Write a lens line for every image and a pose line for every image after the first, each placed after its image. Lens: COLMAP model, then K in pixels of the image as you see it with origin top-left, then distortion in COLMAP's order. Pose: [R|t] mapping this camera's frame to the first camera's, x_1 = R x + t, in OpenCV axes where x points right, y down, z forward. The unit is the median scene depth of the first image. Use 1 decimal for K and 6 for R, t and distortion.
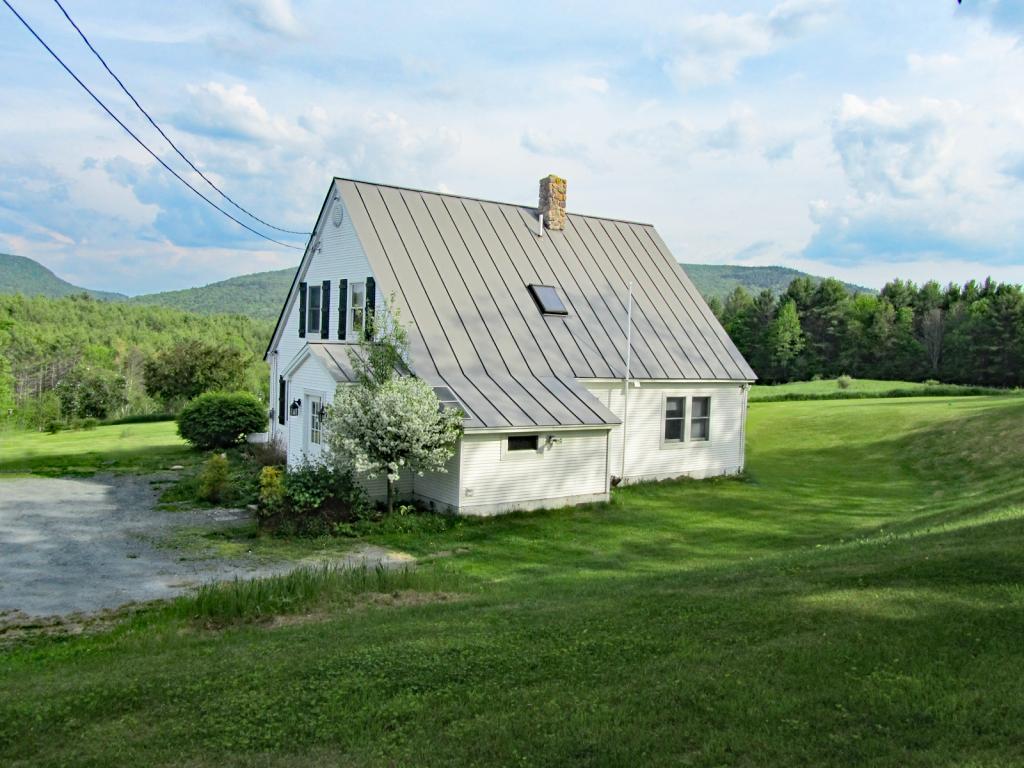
lens RADIAL K [[964.3, 0, 512.0], [0, 964.3, 384.0], [0, 0, 1]] dist [0.000586, -0.304025]
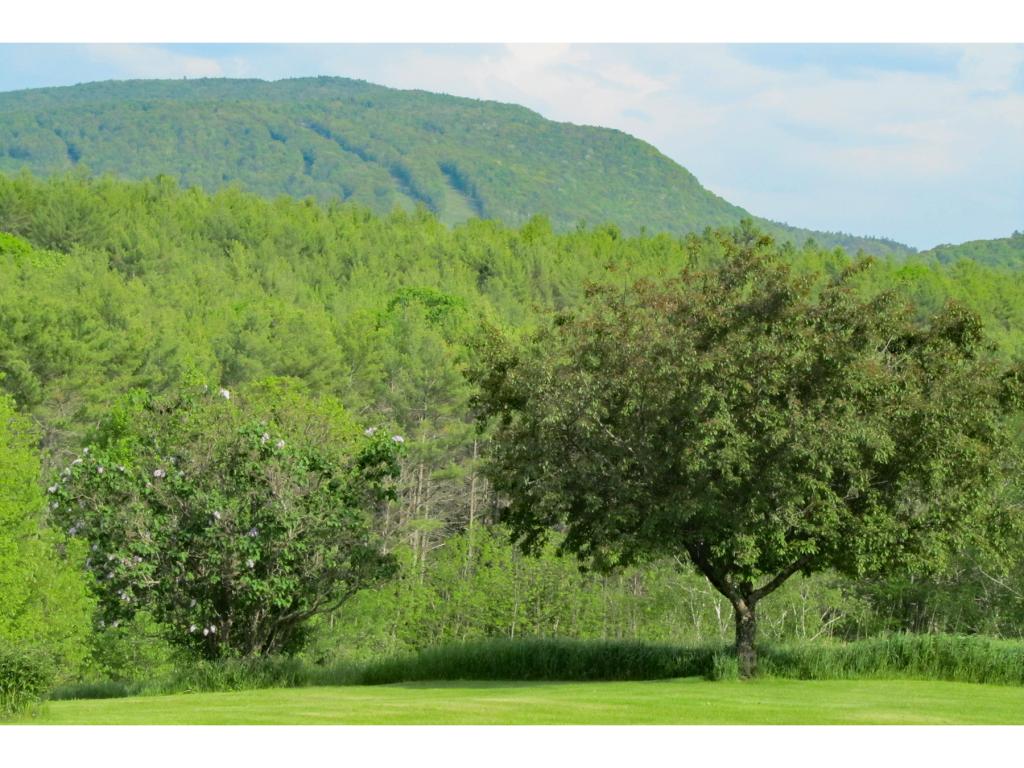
lens RADIAL K [[3149.1, 0, 512.0], [0, 3149.1, 384.0], [0, 0, 1]] dist [-0.008191, -0.020726]
pose [[0.866966, 0.016048, -0.498110, -0.068440], [-0.043313, 0.998126, -0.043230, 0.008064], [0.496482, 0.059054, 0.866036, 0.461729]]
